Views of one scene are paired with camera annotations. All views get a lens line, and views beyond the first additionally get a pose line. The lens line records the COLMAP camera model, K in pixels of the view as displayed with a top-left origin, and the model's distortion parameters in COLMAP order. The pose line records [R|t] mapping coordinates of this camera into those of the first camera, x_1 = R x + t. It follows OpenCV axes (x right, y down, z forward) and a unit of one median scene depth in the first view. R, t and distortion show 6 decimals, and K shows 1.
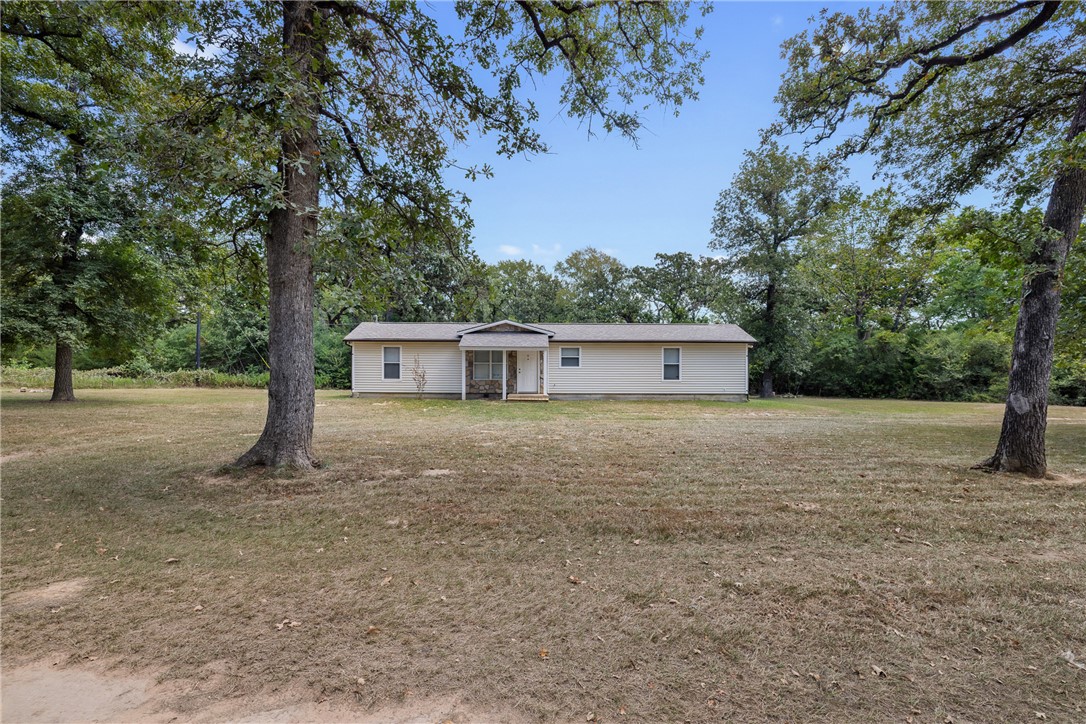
lens RADIAL K [[490.8, 0, 543.0], [0, 490.8, 362.0], [0, 0, 1]] dist [0.000502, 0.000059]
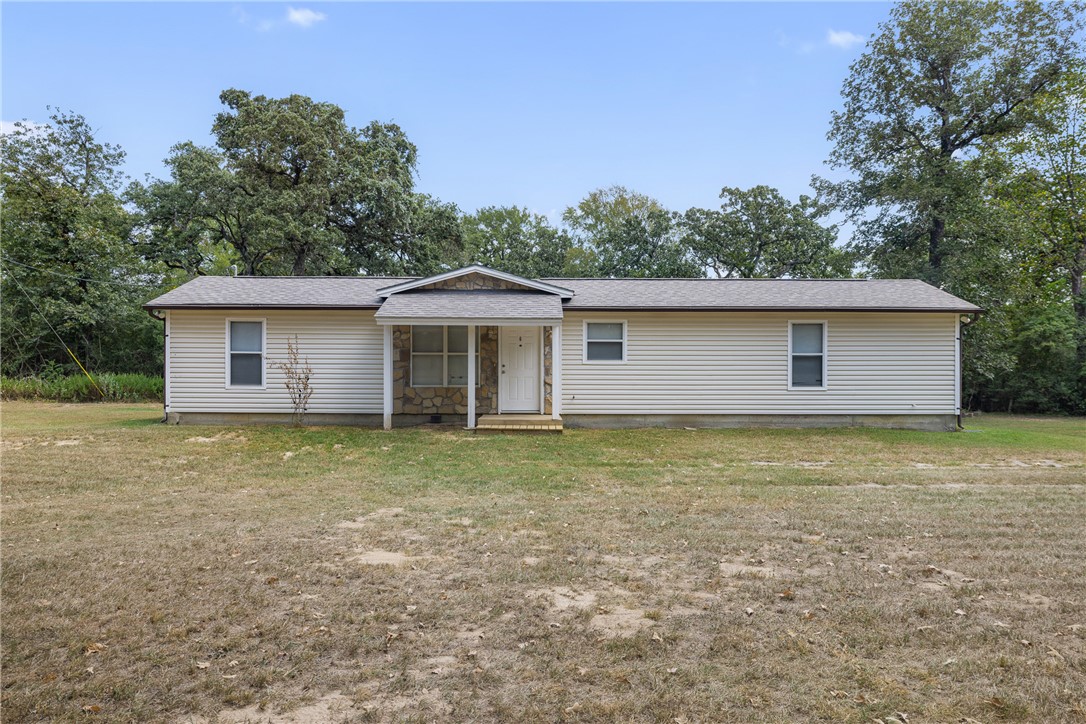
lens RADIAL K [[693.3, 0, 543.0], [0, 693.3, 362.0], [0, 0, 1]] dist [-0.002299, -0.000736]
pose [[0.999999, -0.000937, -0.000967, -0.006760], [0.000939, 0.999997, 0.002090, 0.009378], [0.000965, -0.002090, 0.999997, 0.290816]]
